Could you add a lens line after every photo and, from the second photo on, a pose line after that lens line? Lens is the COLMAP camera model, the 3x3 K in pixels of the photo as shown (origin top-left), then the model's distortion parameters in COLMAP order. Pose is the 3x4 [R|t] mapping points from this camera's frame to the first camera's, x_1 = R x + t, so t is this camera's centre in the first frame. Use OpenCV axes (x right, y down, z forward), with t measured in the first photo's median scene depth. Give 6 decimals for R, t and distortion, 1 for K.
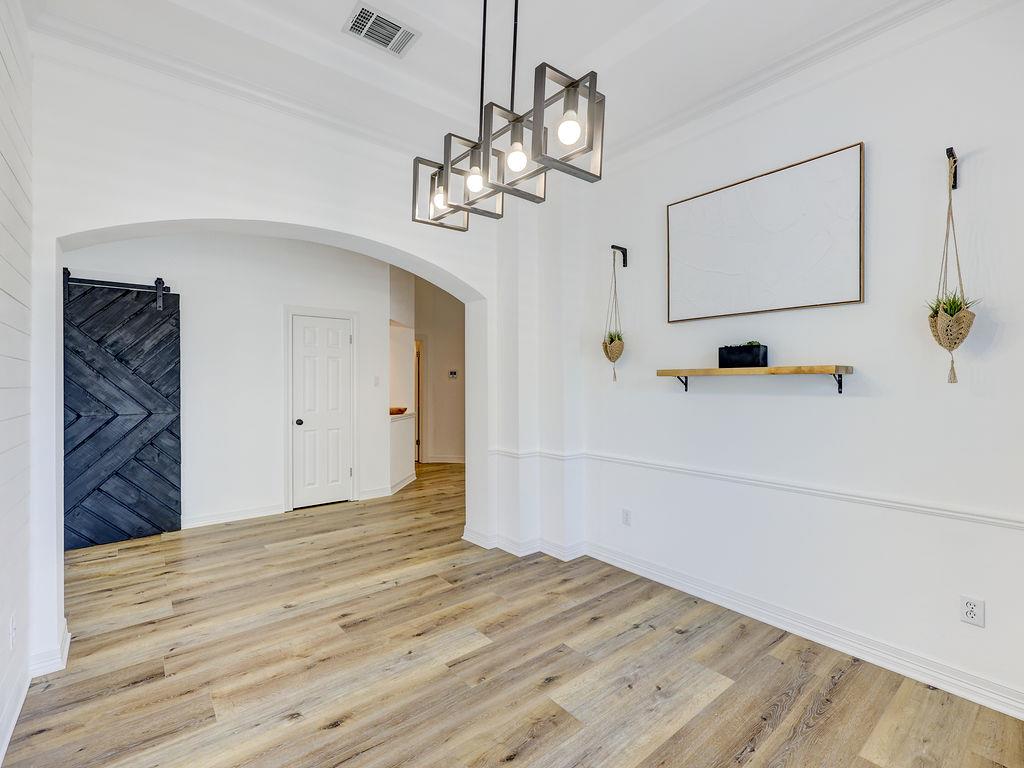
lens RADIAL K [[461.0, 0, 497.6], [0, 461.0, 382.0], [0, 0, 1]] dist [0.000468, -0.000181]
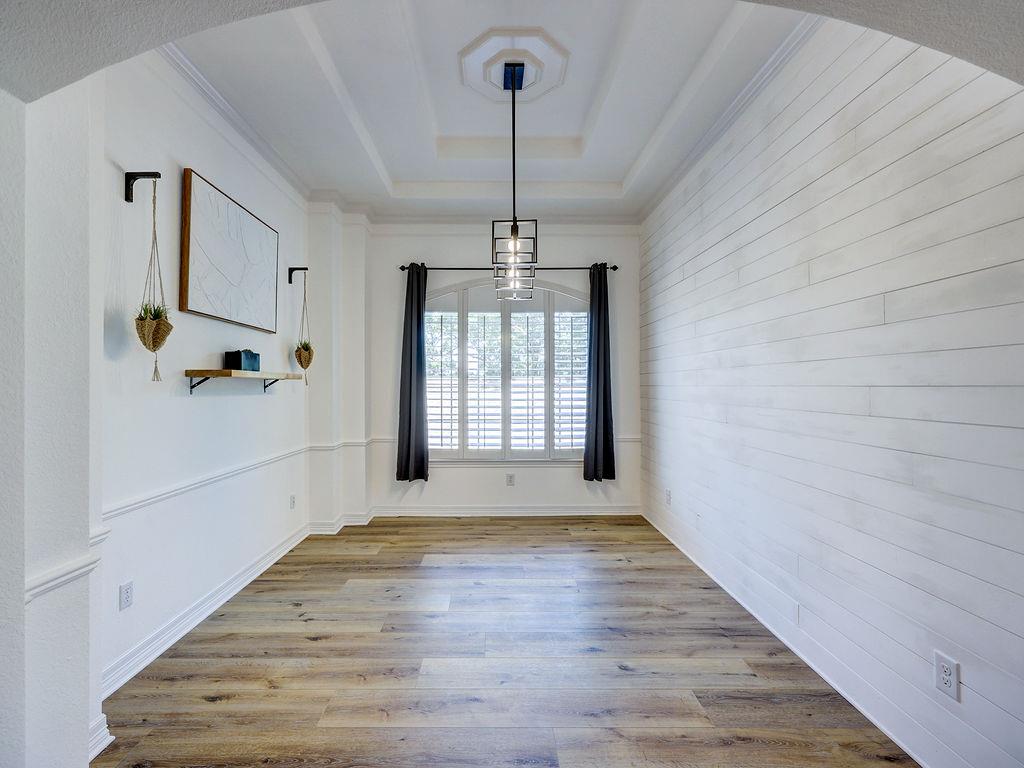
lens RADIAL K [[461.0, 0, 491.0], [0, 461.0, 387.0], [0, 0, 1]] dist [0.000468, -0.000181]
pose [[-0.780218, 0.004087, 0.625494, -0.666202], [0.003201, 0.999992, -0.002541, 0.012449], [-0.625499, 0.000020, -0.780225, 1.549555]]
